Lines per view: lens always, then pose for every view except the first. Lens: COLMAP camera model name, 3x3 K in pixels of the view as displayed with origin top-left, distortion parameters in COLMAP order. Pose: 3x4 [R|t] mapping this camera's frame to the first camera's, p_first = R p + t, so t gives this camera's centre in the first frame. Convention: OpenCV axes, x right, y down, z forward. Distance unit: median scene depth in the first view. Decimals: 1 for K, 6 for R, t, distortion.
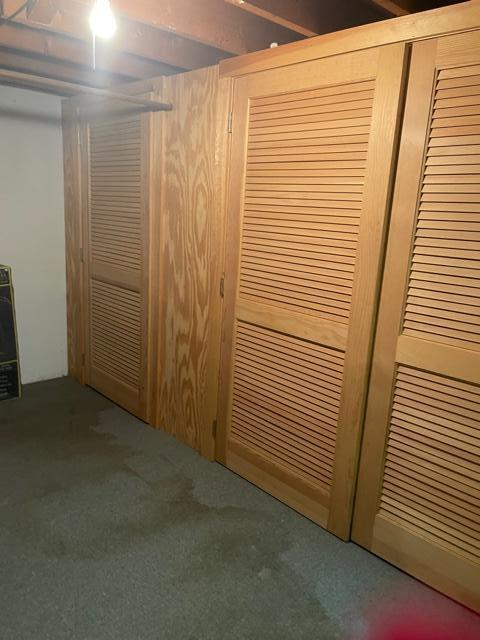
lens RADIAL K [[485.9, 0, 236.4], [0, 485.9, 323.0], [0, 0, 1]] dist [0.036866, -0.057684]
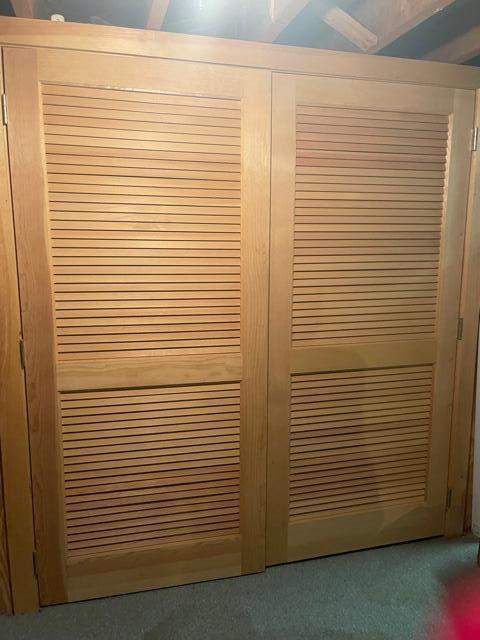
lens RADIAL K [[485.9, 0, 239.1], [0, 485.9, 318.0], [0, 0, 1]] dist [0.036866, -0.057684]
pose [[0.488965, -0.190666, 0.851211, -0.503137], [0.220588, 0.971130, 0.090814, -0.132000], [-0.843952, 0.143362, 0.516907, 0.447586]]
